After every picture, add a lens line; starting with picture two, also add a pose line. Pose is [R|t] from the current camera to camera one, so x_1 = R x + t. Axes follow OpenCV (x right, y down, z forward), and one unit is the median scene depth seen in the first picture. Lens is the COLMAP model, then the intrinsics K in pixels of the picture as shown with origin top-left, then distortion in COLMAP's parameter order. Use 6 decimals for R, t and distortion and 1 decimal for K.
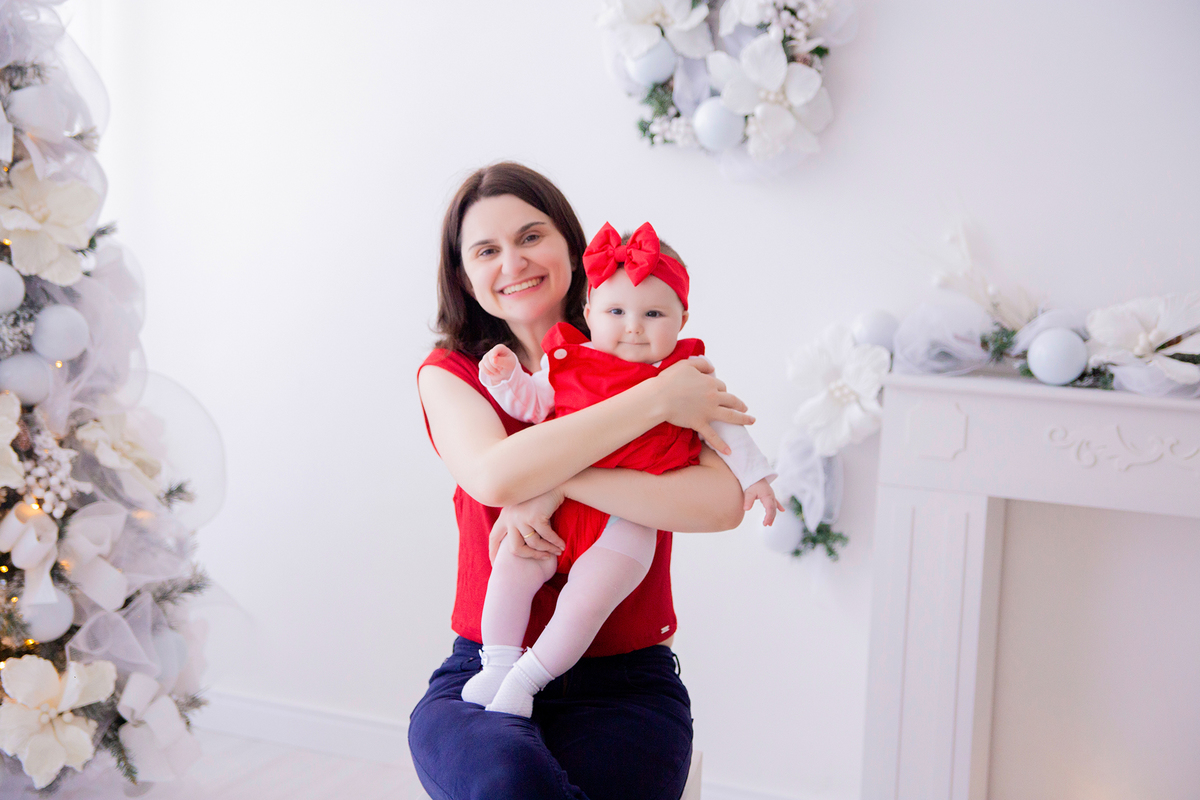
lens RADIAL K [[1629.5, 0, 593.9], [0, 1629.5, 402.3], [0, 0, 1]] dist [0.095983, 0.053093]
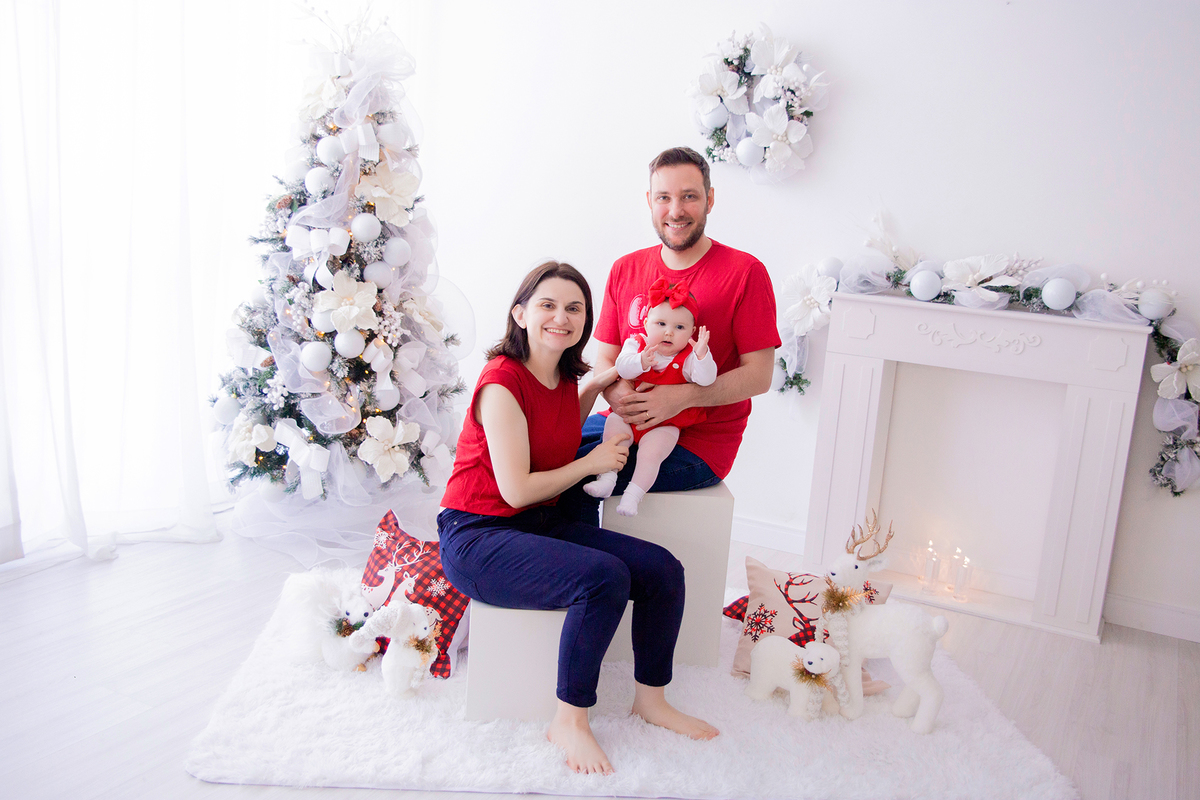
lens RADIAL K [[1087.2, 0, 596.8], [0, 1087.2, 397.5], [0, 0, 1]] dist [-0.053877, 0.012548]
pose [[0.996023, 0.047597, -0.075313, 0.010881], [-0.043129, 0.997273, 0.059881, 0.039929], [0.077958, -0.056395, 0.995360, -0.240313]]
